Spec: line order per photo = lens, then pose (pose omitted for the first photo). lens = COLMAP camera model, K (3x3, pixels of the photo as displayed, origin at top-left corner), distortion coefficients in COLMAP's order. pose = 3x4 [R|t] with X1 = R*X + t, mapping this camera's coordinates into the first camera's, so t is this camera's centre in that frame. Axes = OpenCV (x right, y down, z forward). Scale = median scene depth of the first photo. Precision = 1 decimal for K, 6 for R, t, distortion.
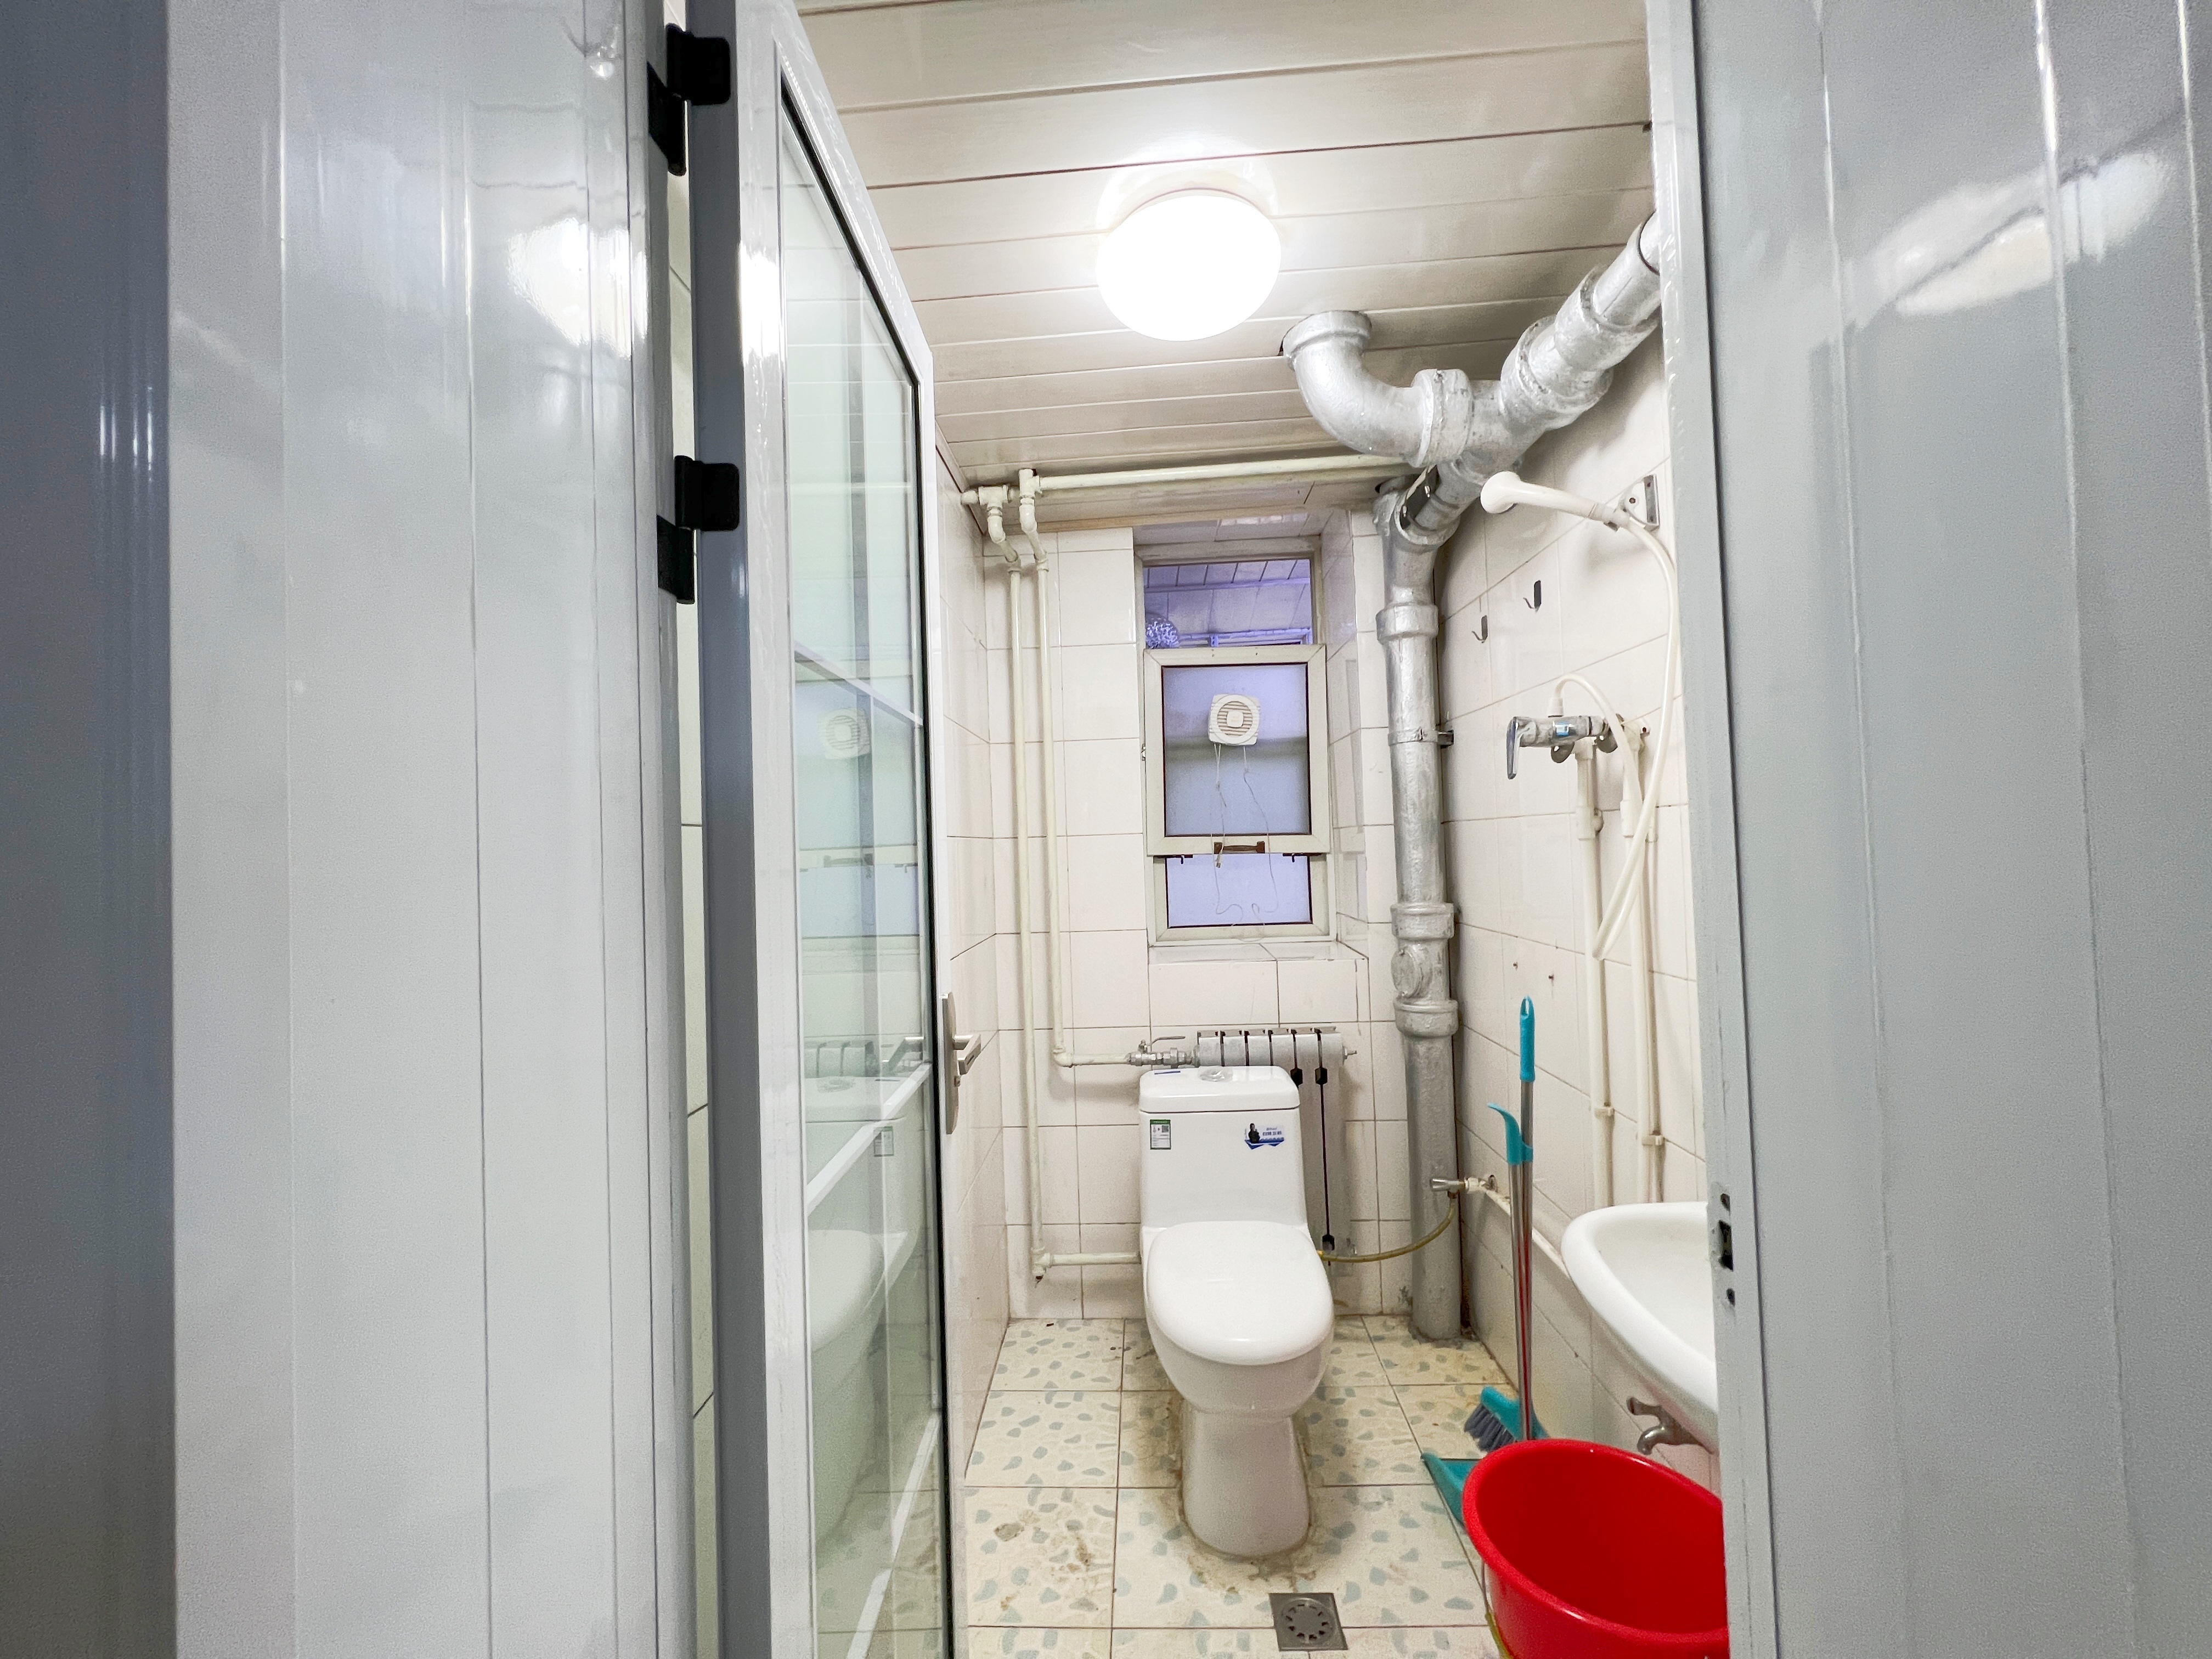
lens RADIAL K [[890.7, 0, 1100.4], [0, 890.7, 825.0], [0, 0, 1]] dist [-0.000239, 0.000499]
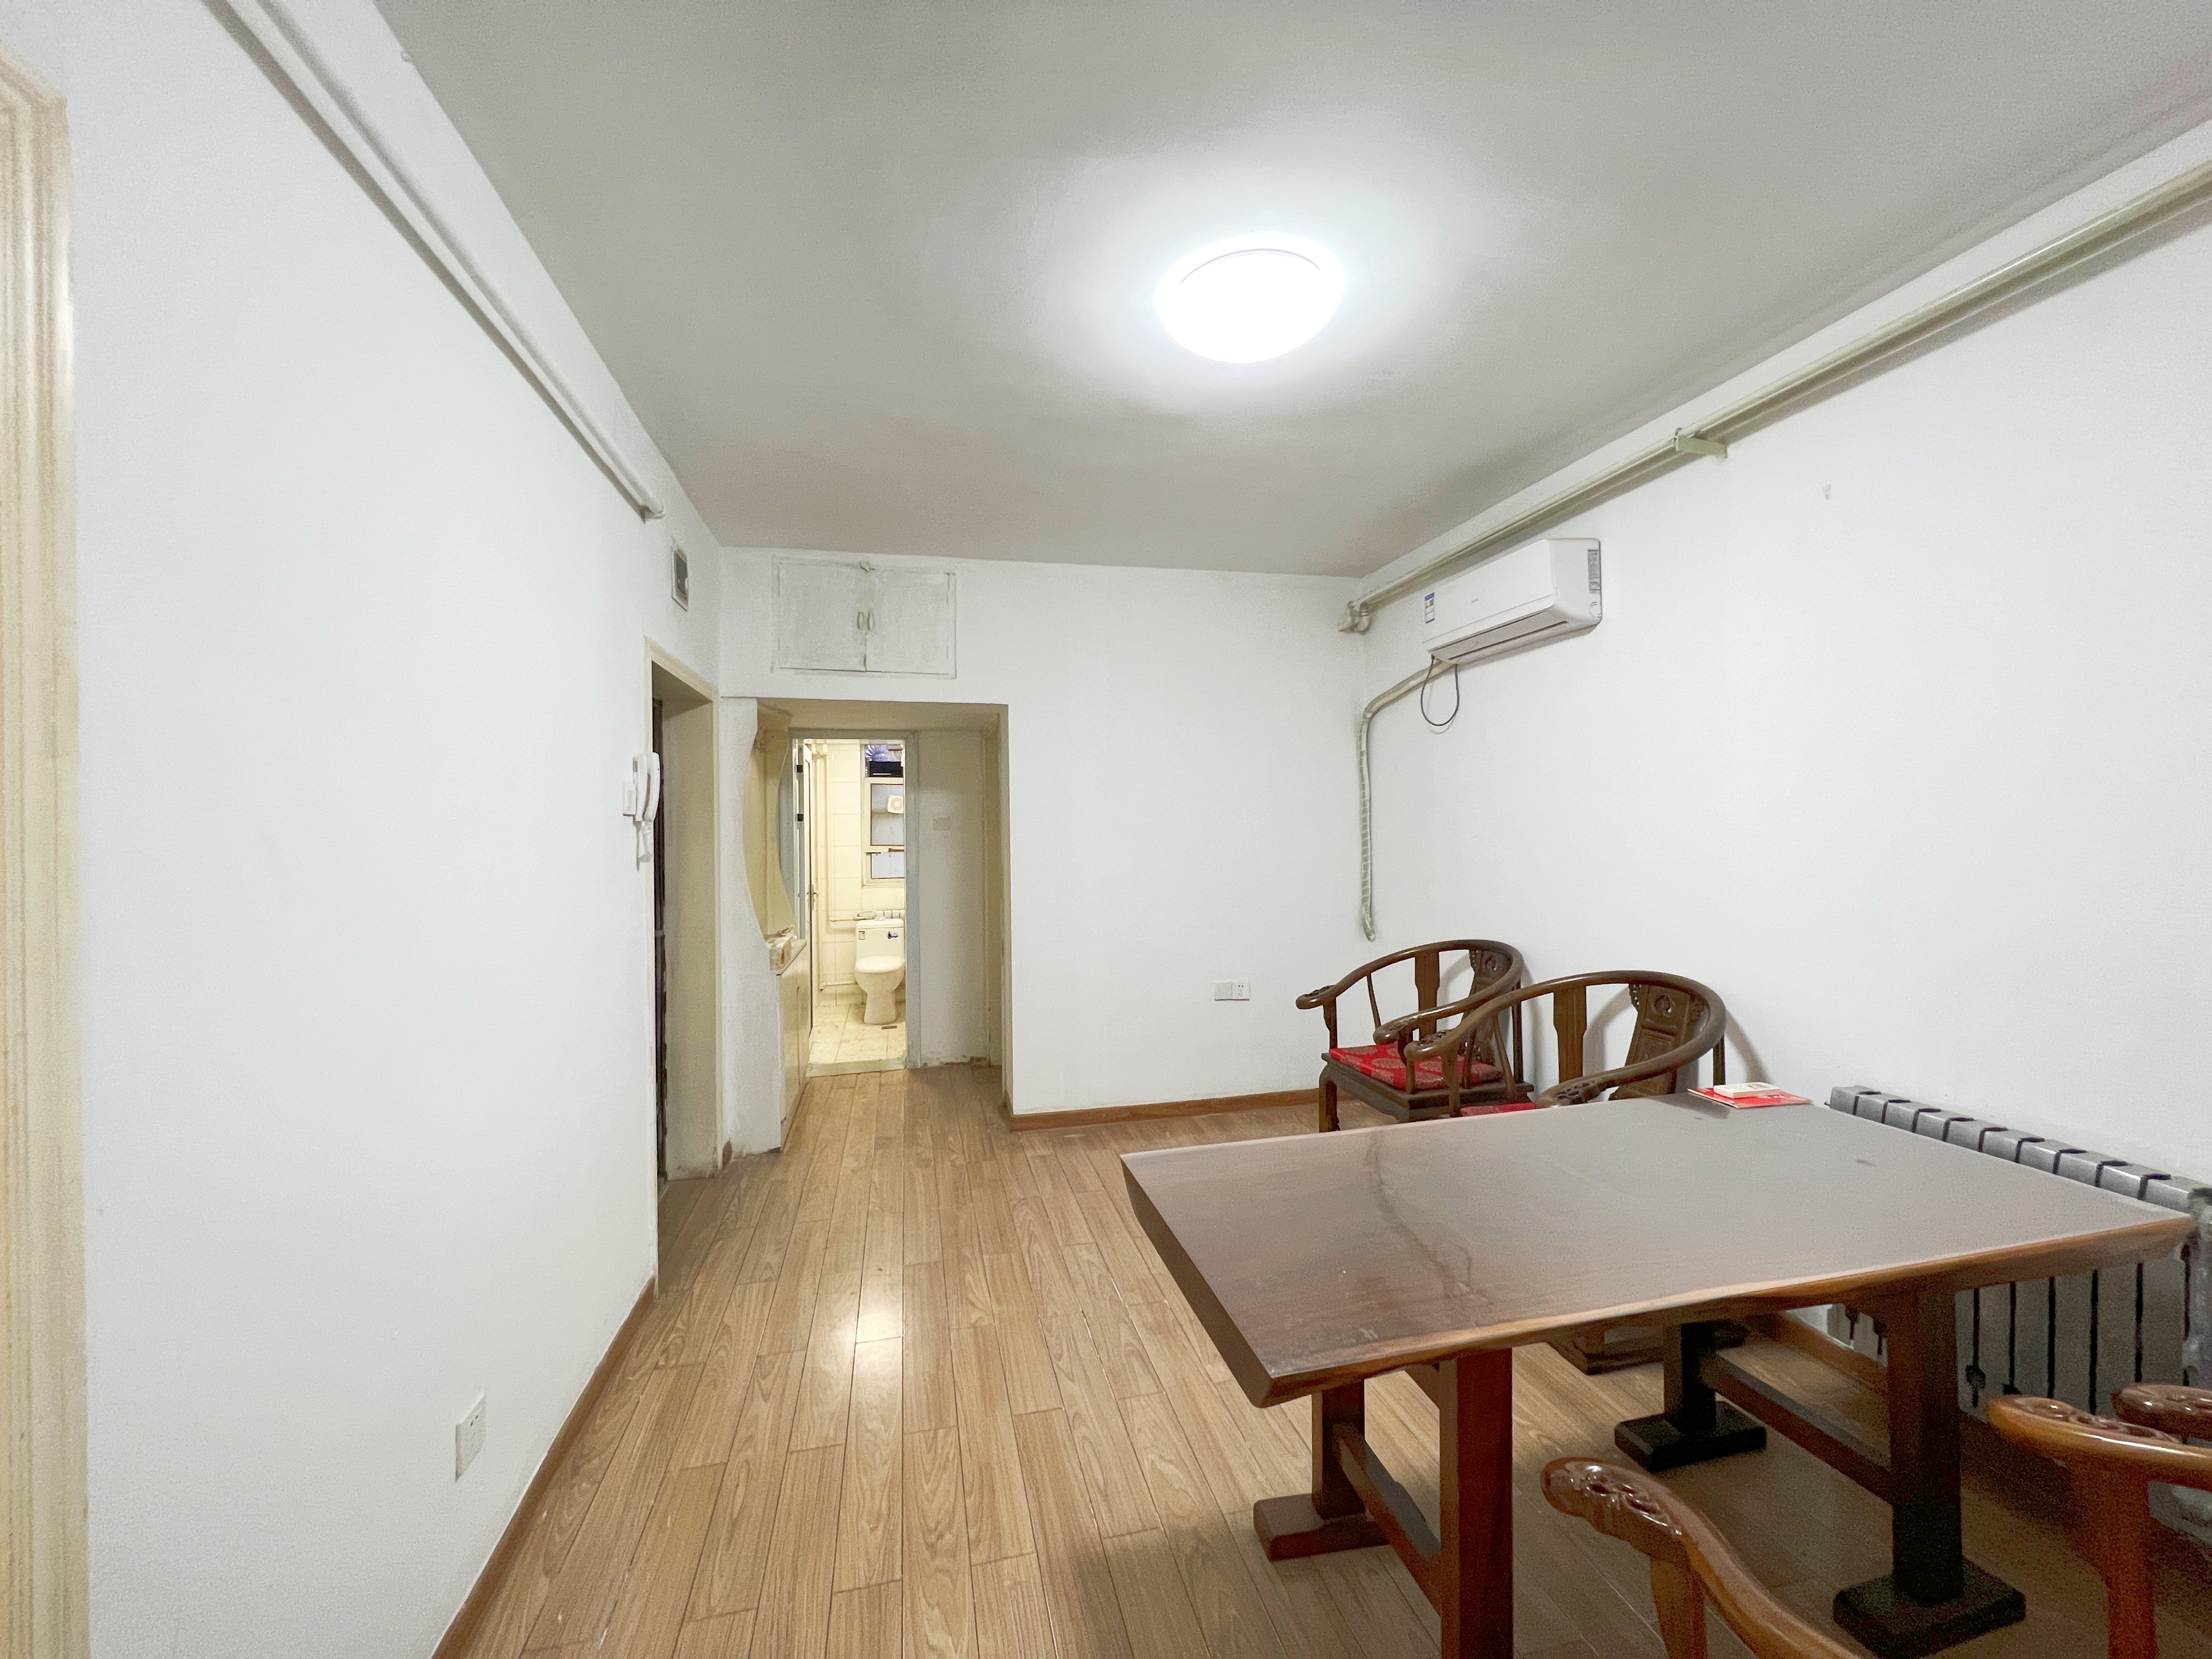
lens RADIAL K [[890.7, 0, 1108.5], [0, 890.7, 836.9], [0, 0, 1]] dist [-0.000239, 0.000499]
pose [[0.959252, 0.021832, 0.281709, 0.003113], [-0.027599, 0.999483, 0.016518, -0.081576], [-0.281202, -0.023620, 0.959358, -1.892018]]
